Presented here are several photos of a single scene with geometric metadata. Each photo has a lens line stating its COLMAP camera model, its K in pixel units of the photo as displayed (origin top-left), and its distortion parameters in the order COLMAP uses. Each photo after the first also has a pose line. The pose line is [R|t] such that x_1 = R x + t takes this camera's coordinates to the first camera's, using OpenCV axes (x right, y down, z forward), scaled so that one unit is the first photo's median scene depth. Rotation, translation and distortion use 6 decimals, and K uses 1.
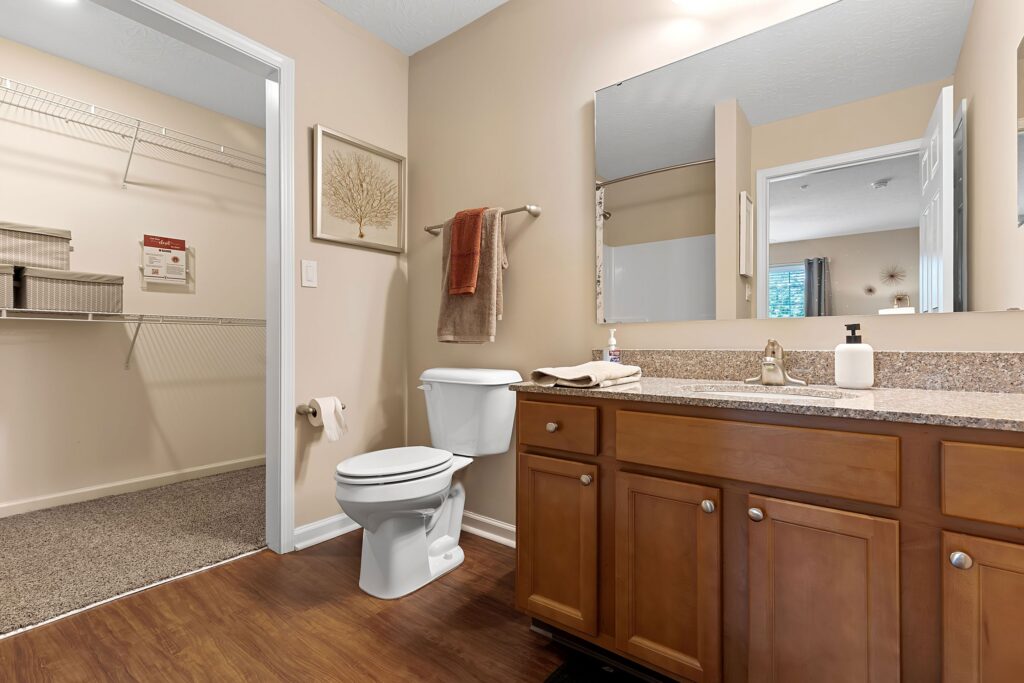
lens RADIAL K [[466.5, 0, 512.0], [0, 466.5, 341.5], [0, 0, 1]] dist [-0.003594, -0.000569]
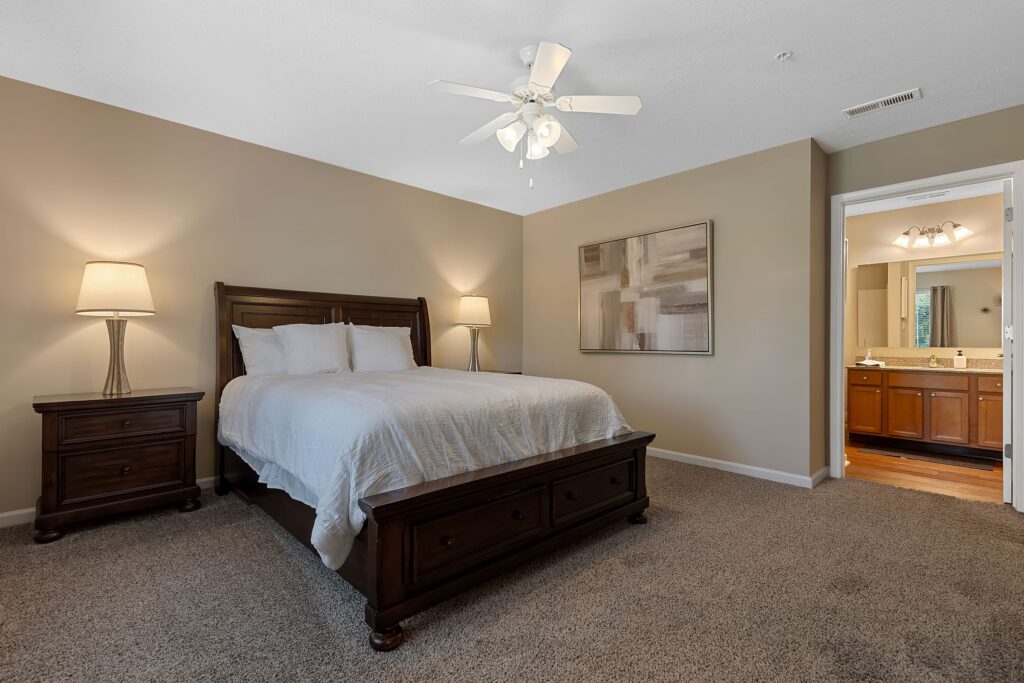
lens RADIAL K [[465.8, 0, 512.0], [0, 465.8, 341.5], [0, 0, 1]] dist [-0.000521, -0.000033]
pose [[0.987836, 0.006019, -0.155383, -2.165273], [-0.005418, 0.999976, 0.004292, -0.105761], [0.155405, -0.003397, 0.987845, -3.147822]]
